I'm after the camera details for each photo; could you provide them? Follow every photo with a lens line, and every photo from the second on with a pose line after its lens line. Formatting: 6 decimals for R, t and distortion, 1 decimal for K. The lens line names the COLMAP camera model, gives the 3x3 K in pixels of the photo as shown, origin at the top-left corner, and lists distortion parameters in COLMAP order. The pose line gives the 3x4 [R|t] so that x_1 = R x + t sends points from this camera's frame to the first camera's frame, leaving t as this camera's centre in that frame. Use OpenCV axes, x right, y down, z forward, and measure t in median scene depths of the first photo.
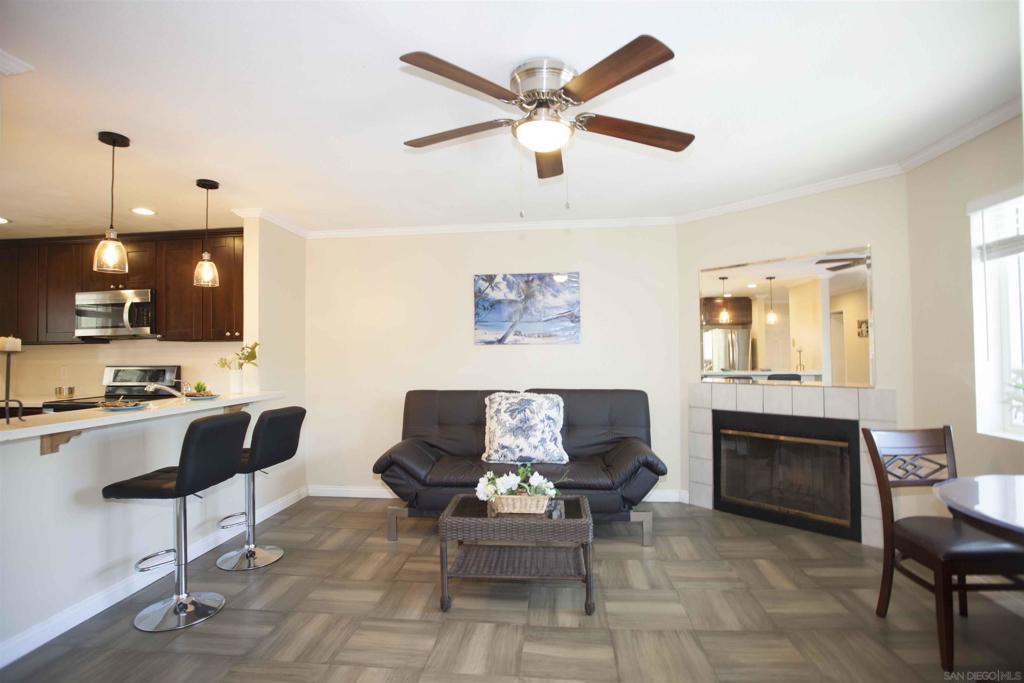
lens RADIAL K [[520.8, 0, 551.1], [0, 520.8, 339.0], [0, 0, 1]] dist [-0.056185, 0.017595]
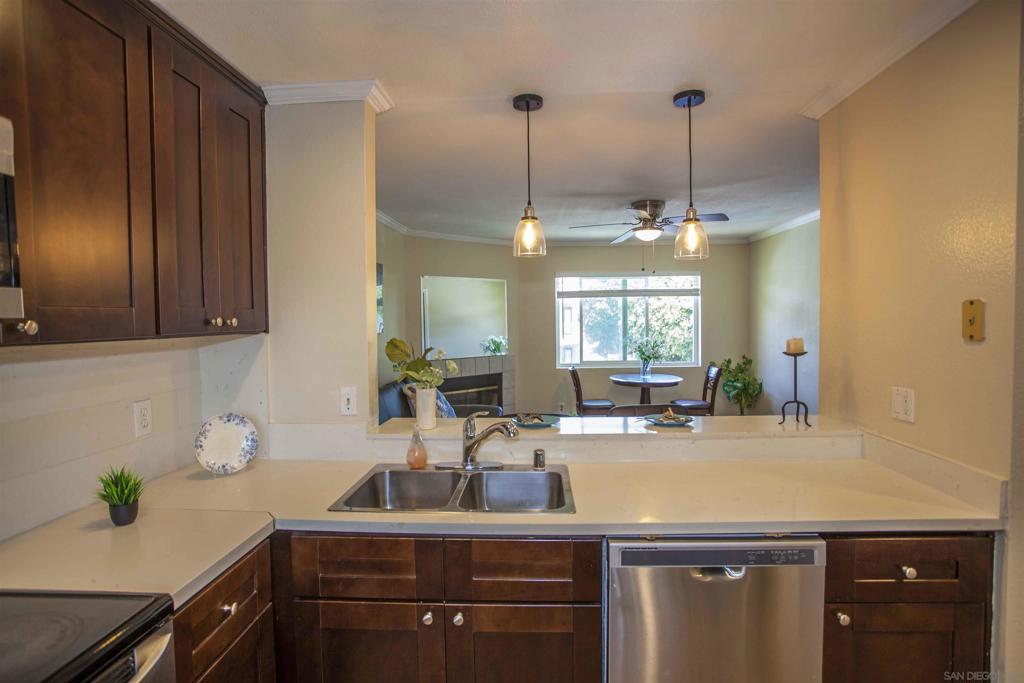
lens RADIAL K [[540.0, 0, 514.2], [0, 540.0, 338.8], [0, 0, 1]] dist [-0.046162, -0.000095]
pose [[-0.047155, -0.025218, 0.998569, -1.199042], [-0.006237, 0.999669, 0.024951, -0.009304], [-0.998868, -0.005051, -0.047297, 0.898953]]
